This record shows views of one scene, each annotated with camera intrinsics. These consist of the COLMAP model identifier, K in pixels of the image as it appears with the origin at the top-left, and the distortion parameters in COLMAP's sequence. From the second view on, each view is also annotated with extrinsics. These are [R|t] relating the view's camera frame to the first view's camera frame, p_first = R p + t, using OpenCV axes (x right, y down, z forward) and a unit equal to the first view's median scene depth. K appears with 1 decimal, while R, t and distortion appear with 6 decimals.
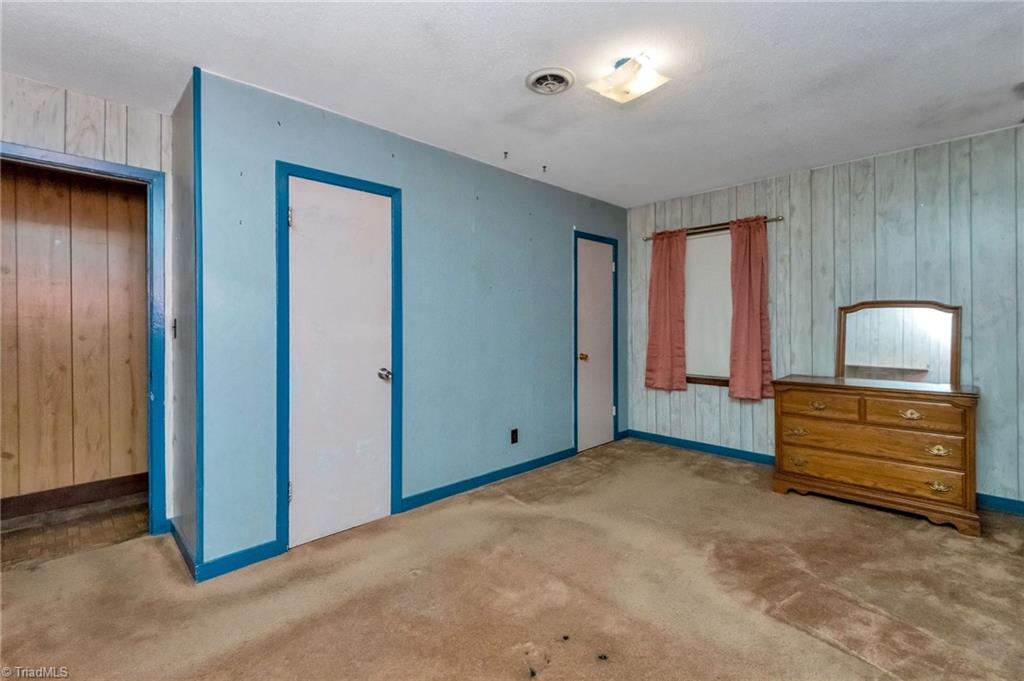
lens RADIAL K [[456.9, 0, 523.3], [0, 456.9, 326.9], [0, 0, 1]] dist [0.002429, 0.000094]
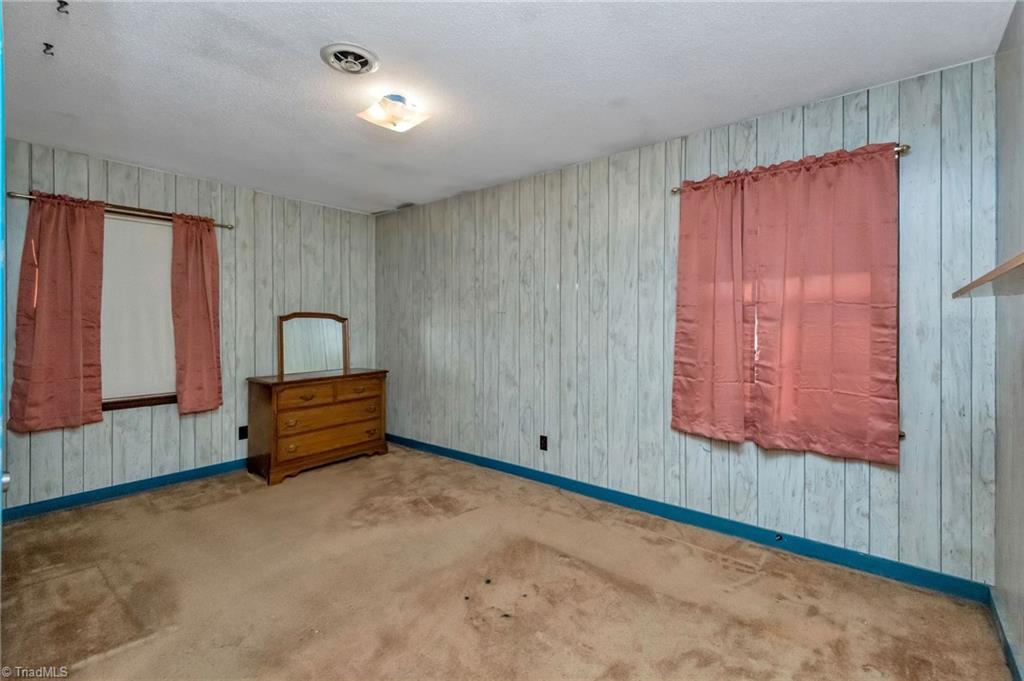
lens RADIAL K [[456.9, 0, 523.3], [0, 456.9, 326.9], [0, 0, 1]] dist [0.002429, 0.000094]
pose [[-0.124799, -0.002835, 0.992178, -0.539515], [0.006184, 0.999974, 0.003635, -0.014089], [-0.992163, 0.006589, -0.124778, 0.487489]]
